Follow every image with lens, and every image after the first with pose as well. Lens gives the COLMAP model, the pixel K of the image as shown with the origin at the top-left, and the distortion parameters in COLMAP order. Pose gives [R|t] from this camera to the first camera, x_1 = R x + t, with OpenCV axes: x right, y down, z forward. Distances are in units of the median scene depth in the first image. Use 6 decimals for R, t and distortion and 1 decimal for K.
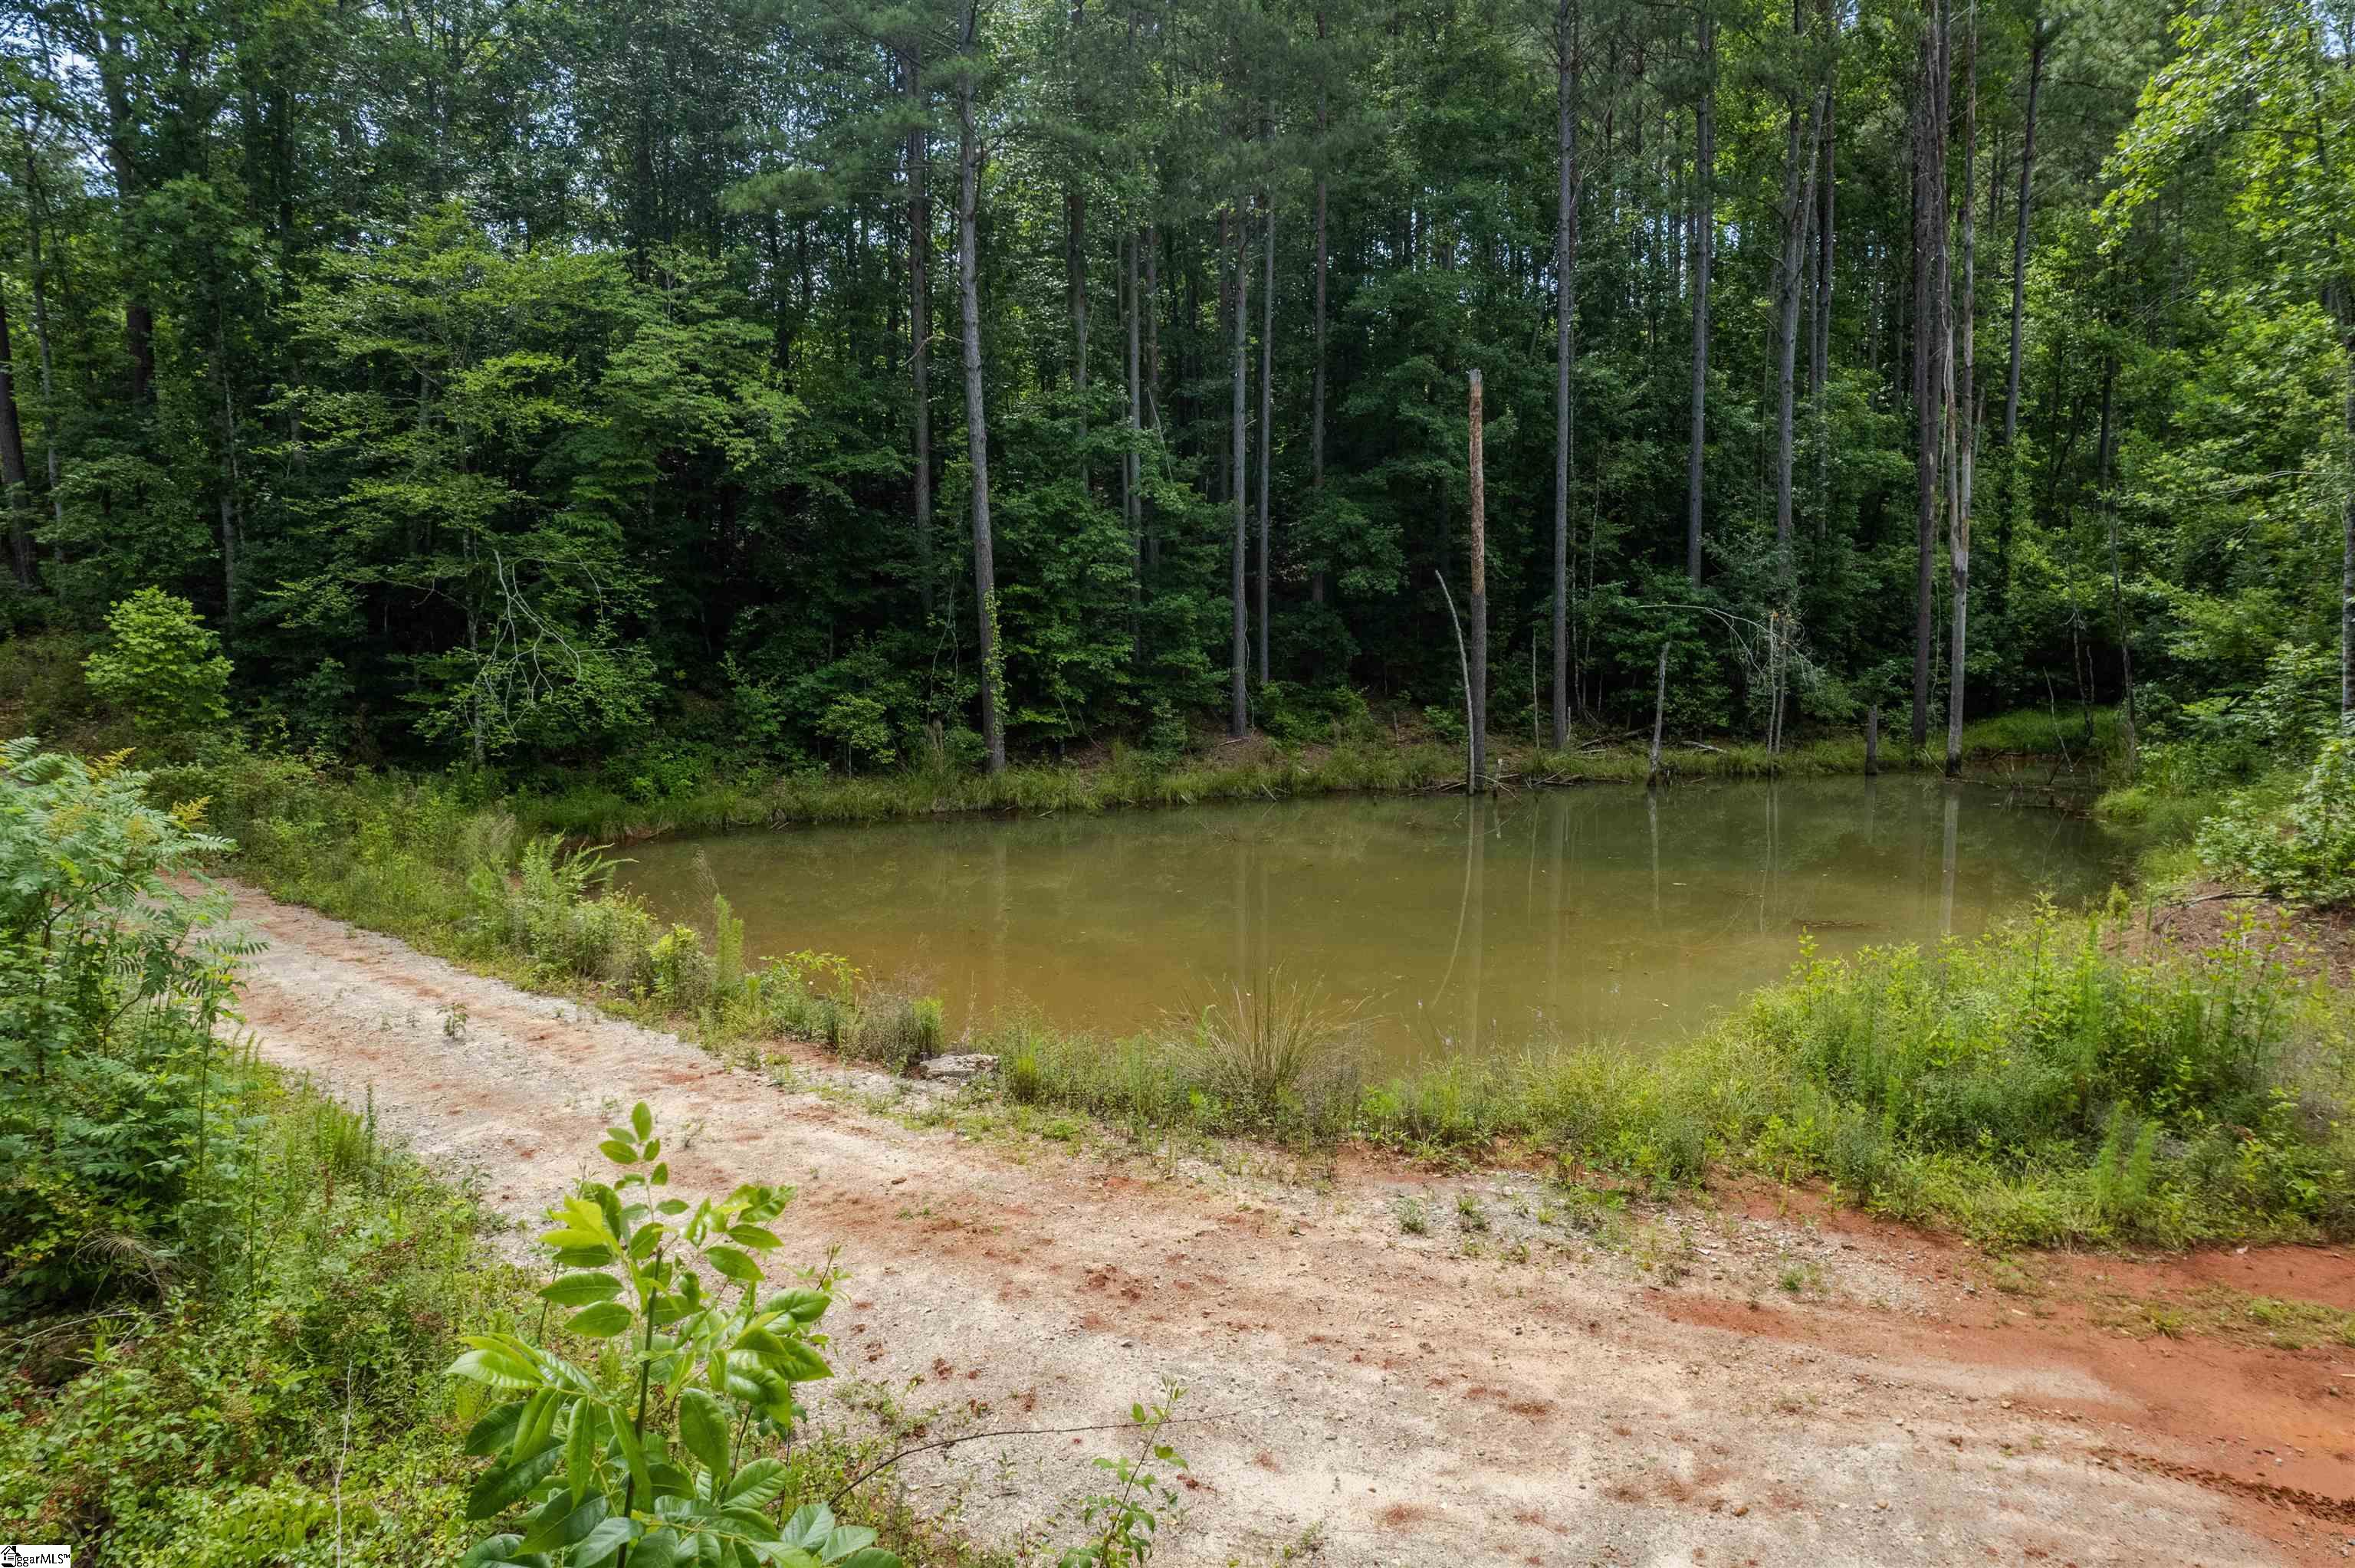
lens RADIAL K [[1542.6, 0, 1187.4], [0, 1542.6, 781.4], [0, 0, 1]] dist [-0.037625, 0.029759]
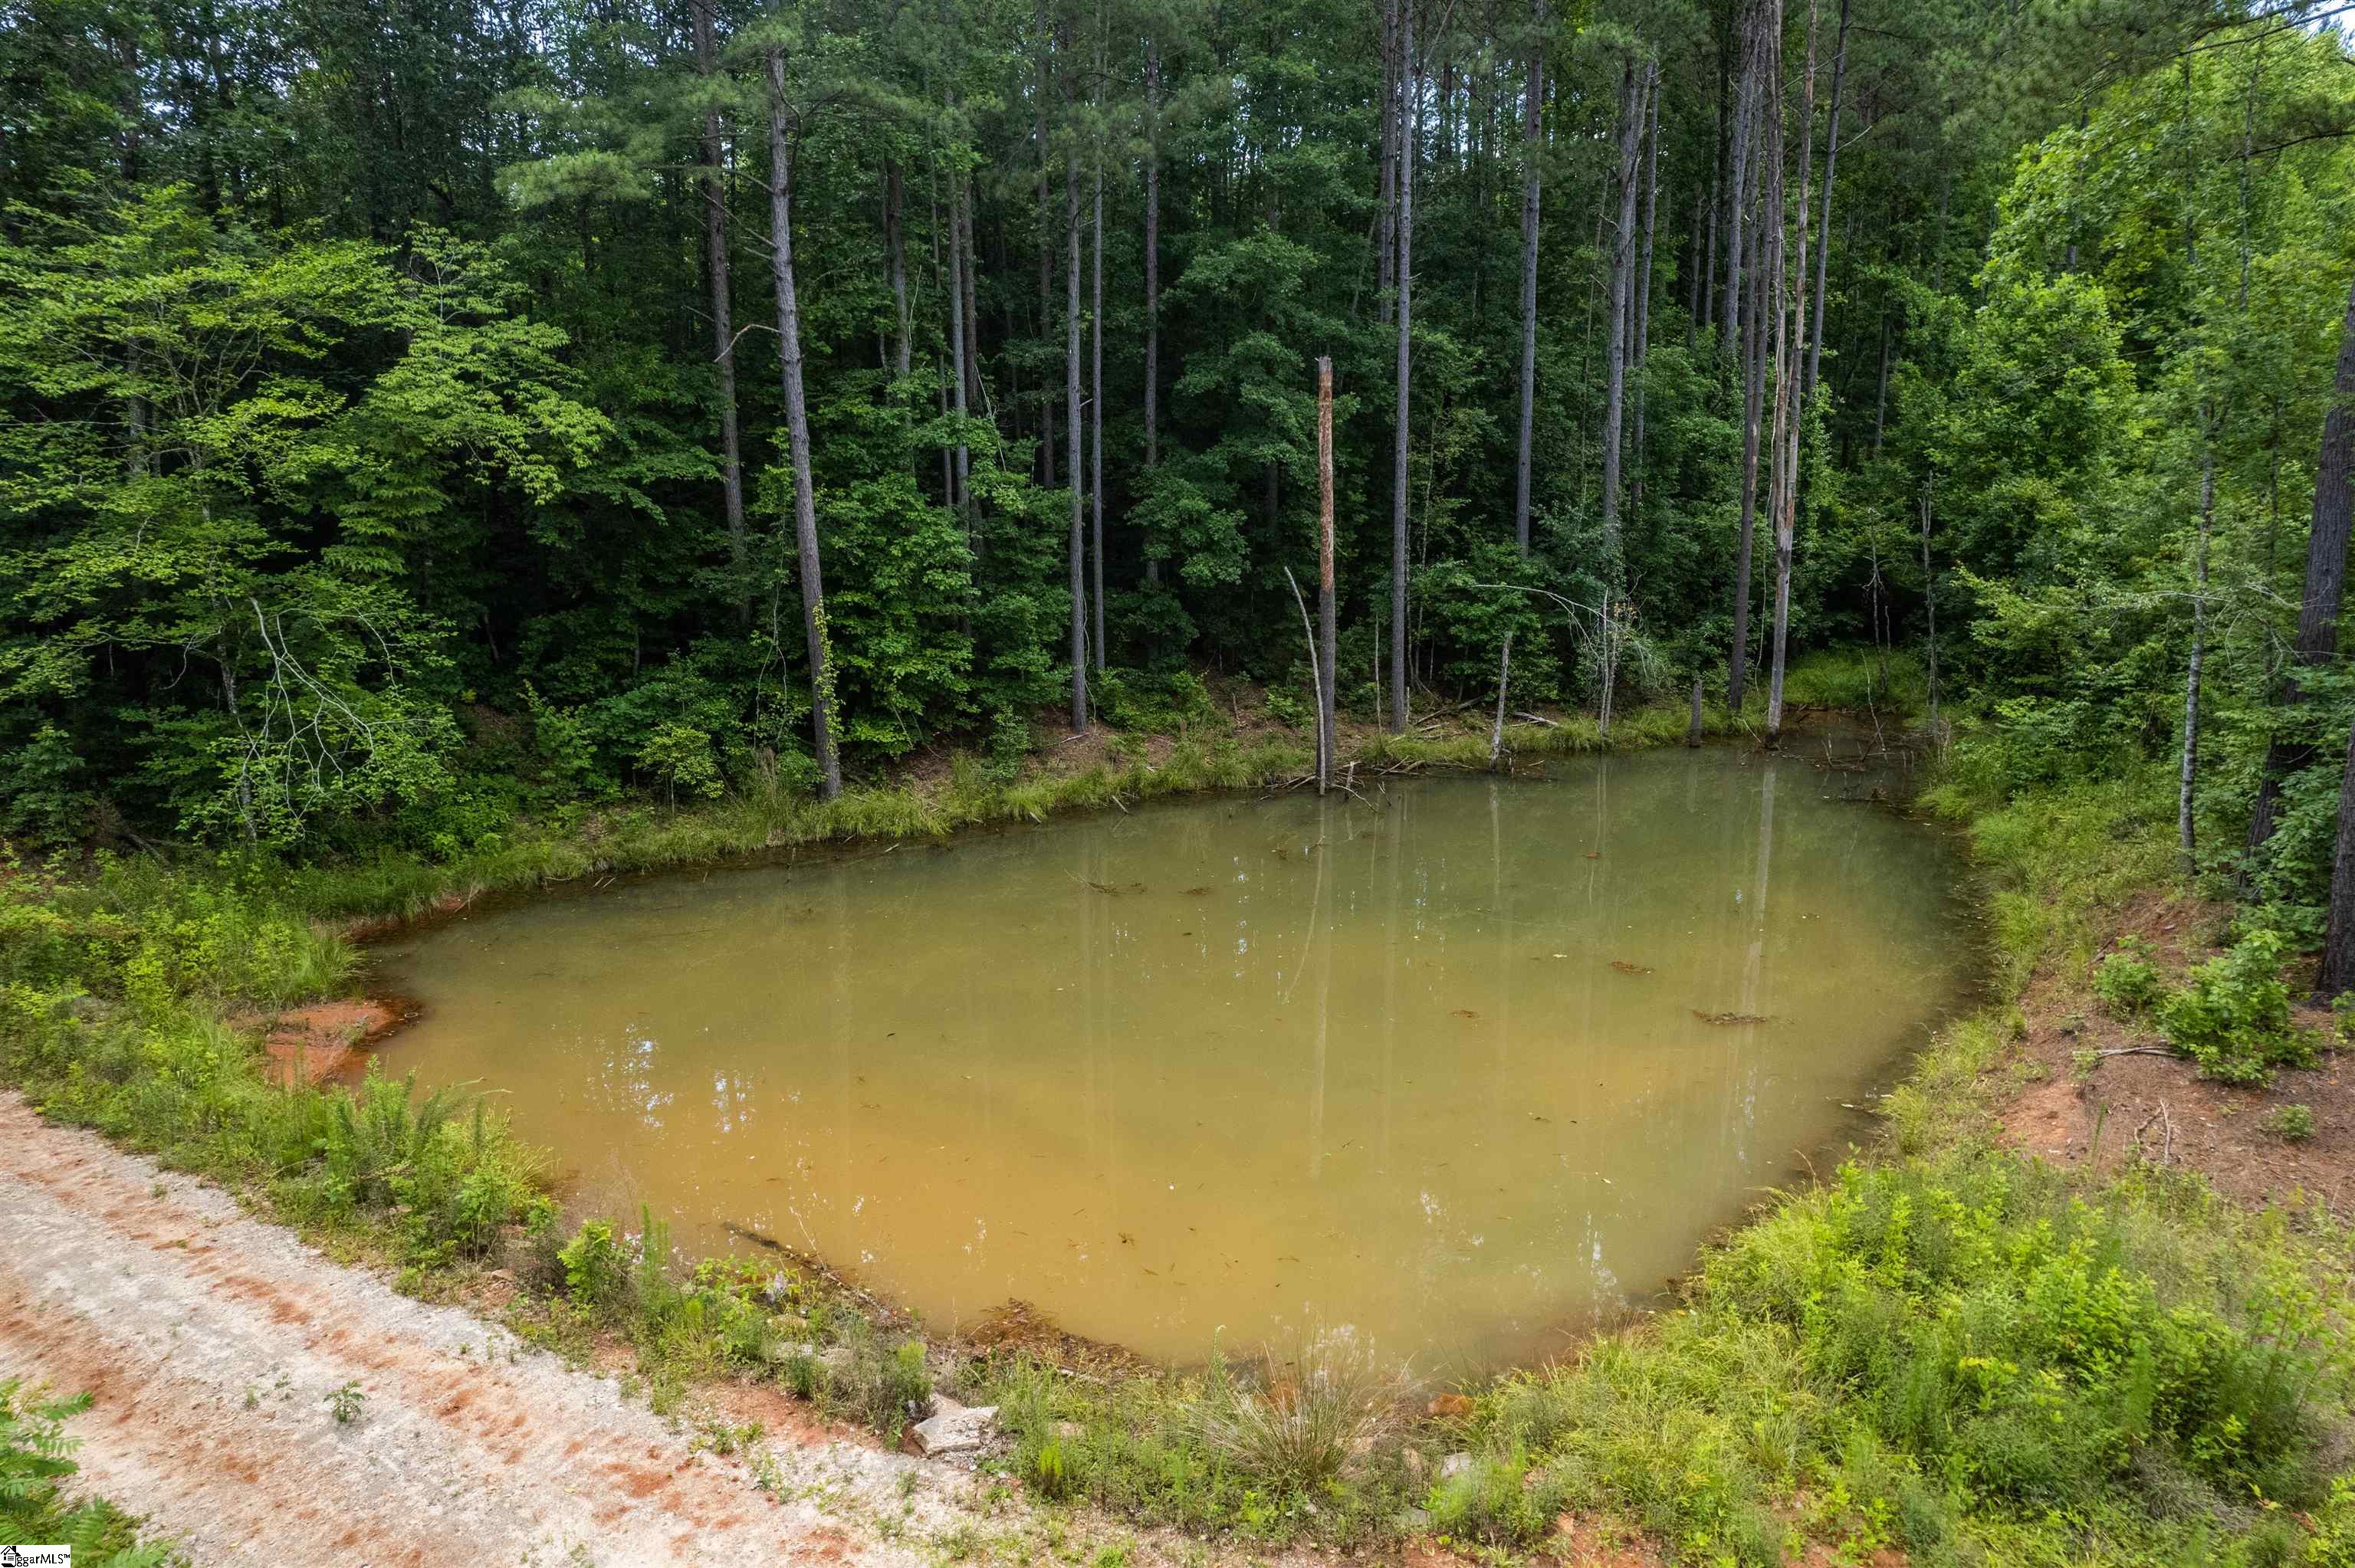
lens RADIAL K [[1542.6, 0, 1187.4], [0, 1542.6, 781.4], [0, 0, 1]] dist [-0.037625, 0.029759]
pose [[0.988015, -0.033015, 0.150785, -0.050663], [0.017408, 0.994458, 0.103680, -0.106183], [-0.153373, -0.099812, 0.983115, 0.044569]]
